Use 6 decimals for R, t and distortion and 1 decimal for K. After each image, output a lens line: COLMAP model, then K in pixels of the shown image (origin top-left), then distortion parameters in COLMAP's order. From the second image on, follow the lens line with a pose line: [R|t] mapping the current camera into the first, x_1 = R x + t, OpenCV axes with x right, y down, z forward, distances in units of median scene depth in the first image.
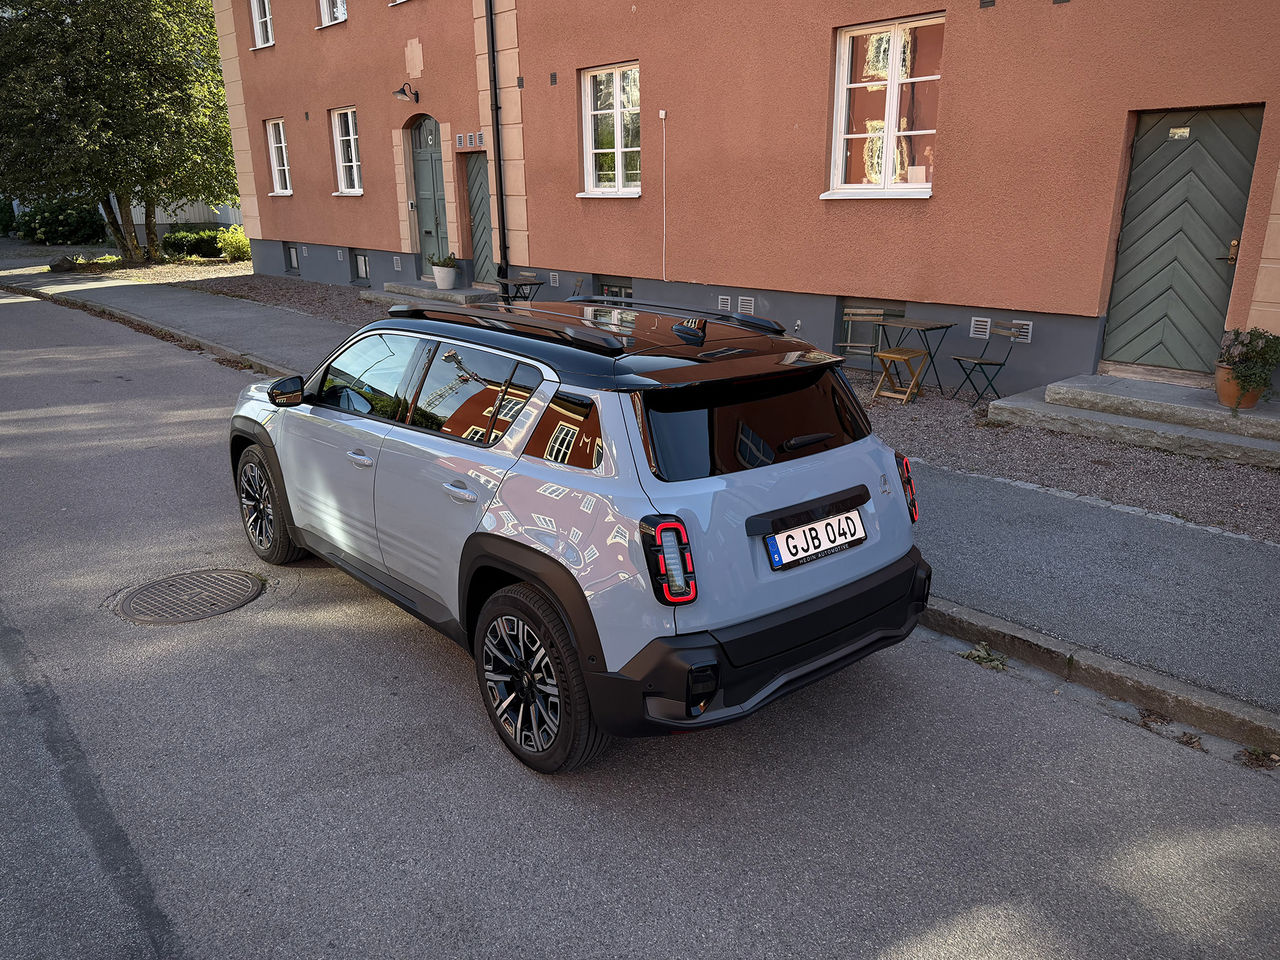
lens RADIAL K [[928.1, 0, 649.1], [0, 928.1, 477.9], [0, 0, 1]] dist [0.034190, -0.051046]
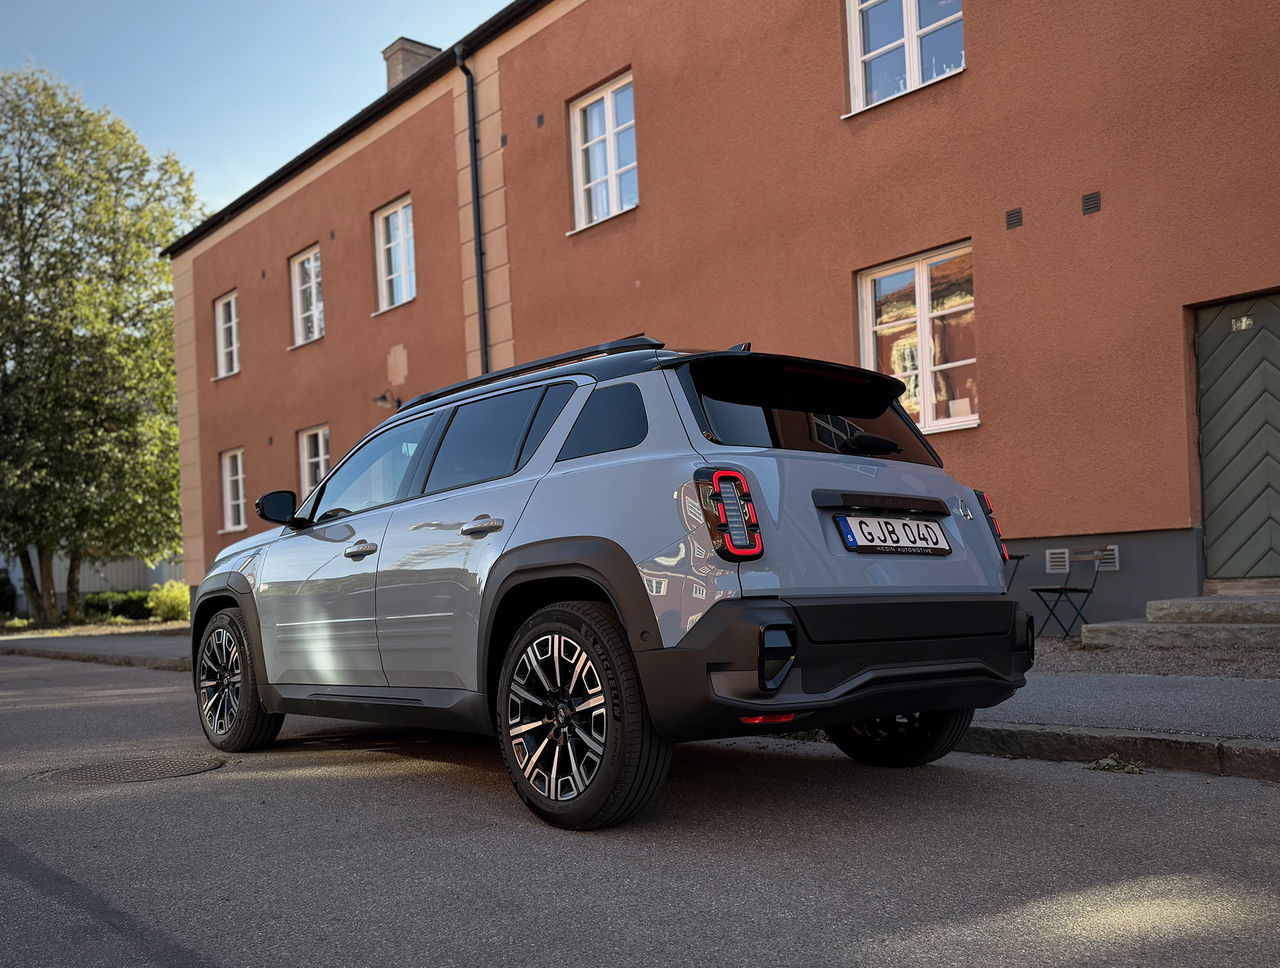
lens RADIAL K [[1144.8, 0, 643.4], [0, 1144.8, 545.1], [0, 0, 1]] dist [0.046573, -0.078245]
pose [[0.999376, -0.035099, -0.004062, -0.017998], [0.031922, 0.946178, -0.322068, 0.146609], [0.015148, 0.321737, 0.946708, -0.007268]]
